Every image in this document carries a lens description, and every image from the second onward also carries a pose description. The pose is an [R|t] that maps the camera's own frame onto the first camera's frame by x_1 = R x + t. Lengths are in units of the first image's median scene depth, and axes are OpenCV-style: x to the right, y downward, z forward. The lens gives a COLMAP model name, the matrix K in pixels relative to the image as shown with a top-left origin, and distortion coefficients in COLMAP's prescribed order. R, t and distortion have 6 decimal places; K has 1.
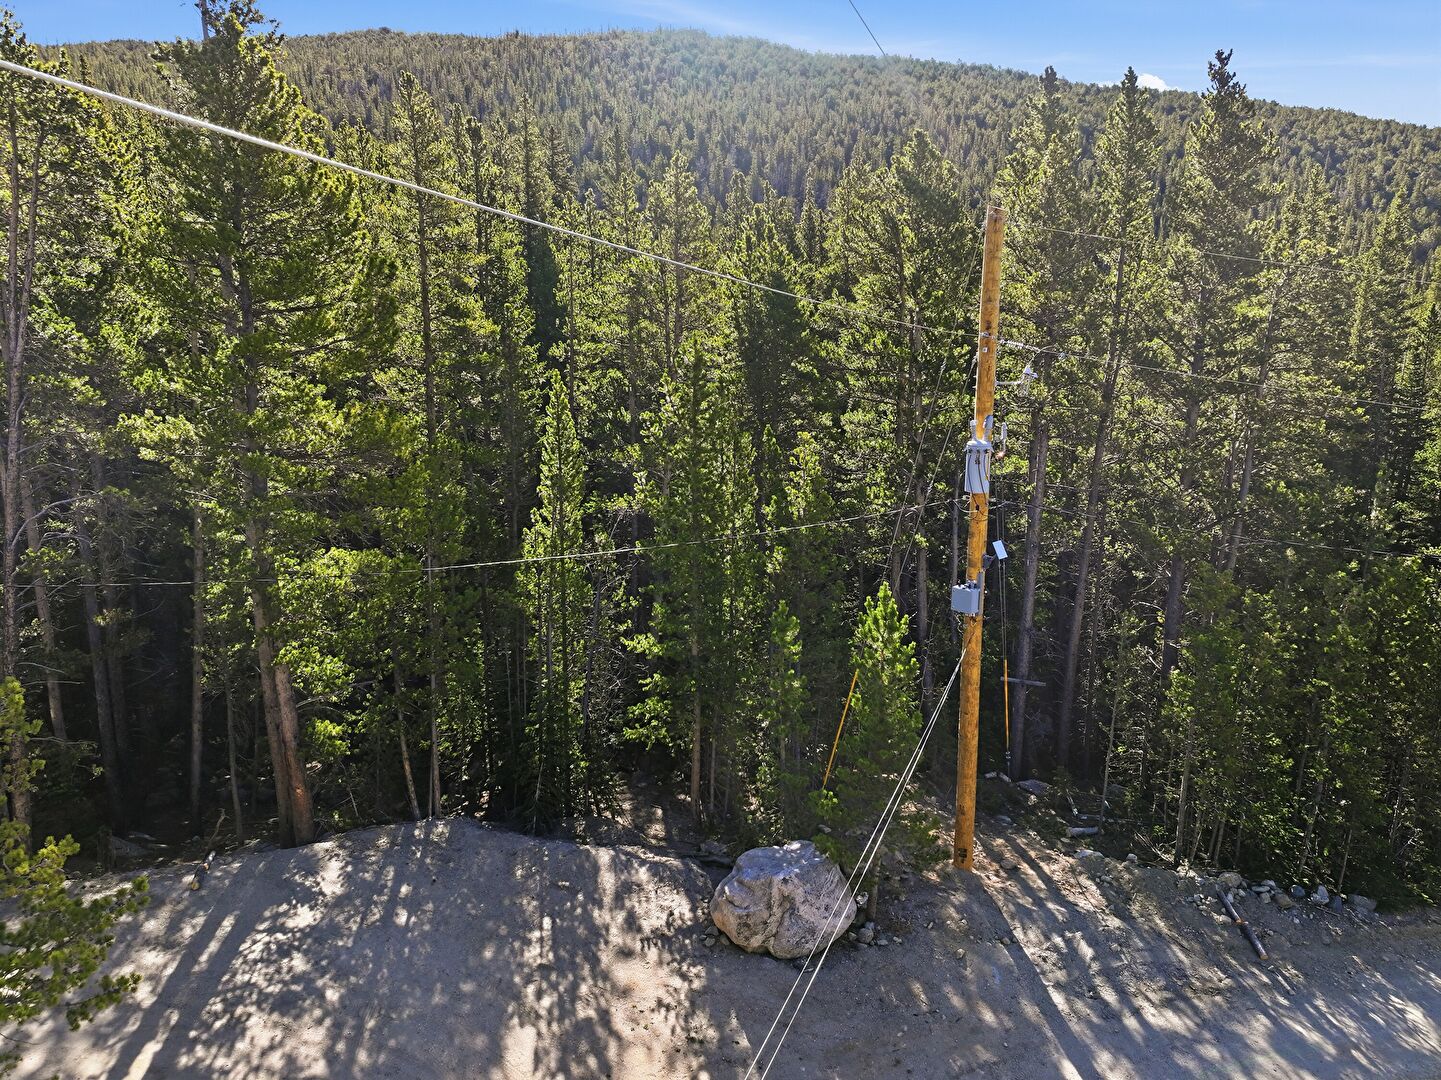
lens RADIAL K [[1022.3, 0, 719.2], [0, 1022.3, 537.4], [0, 0, 1]] dist [0.028675, 0.001159]
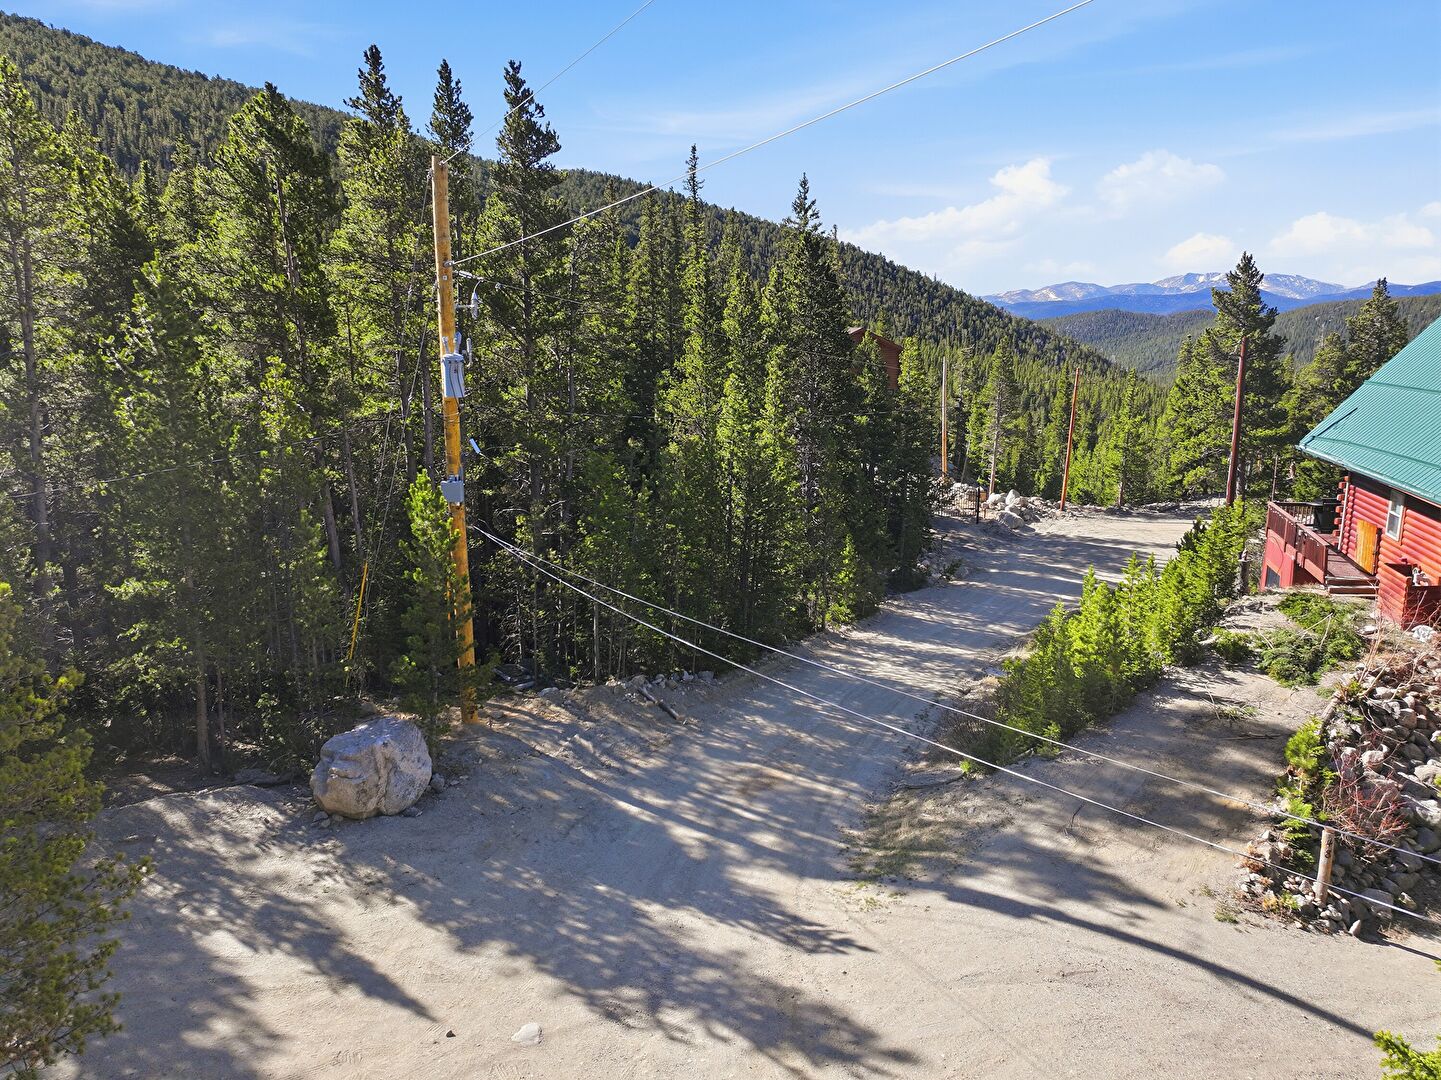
lens RADIAL K [[1022.3, 0, 714.4], [0, 1022.3, 536.3], [0, 0, 1]] dist [0.028675, 0.001159]
pose [[0.702161, -0.140454, 0.698028, -0.378841], [0.141090, 0.988358, 0.056947, 0.086473], [-0.697900, 0.058499, 0.713803, -0.050418]]
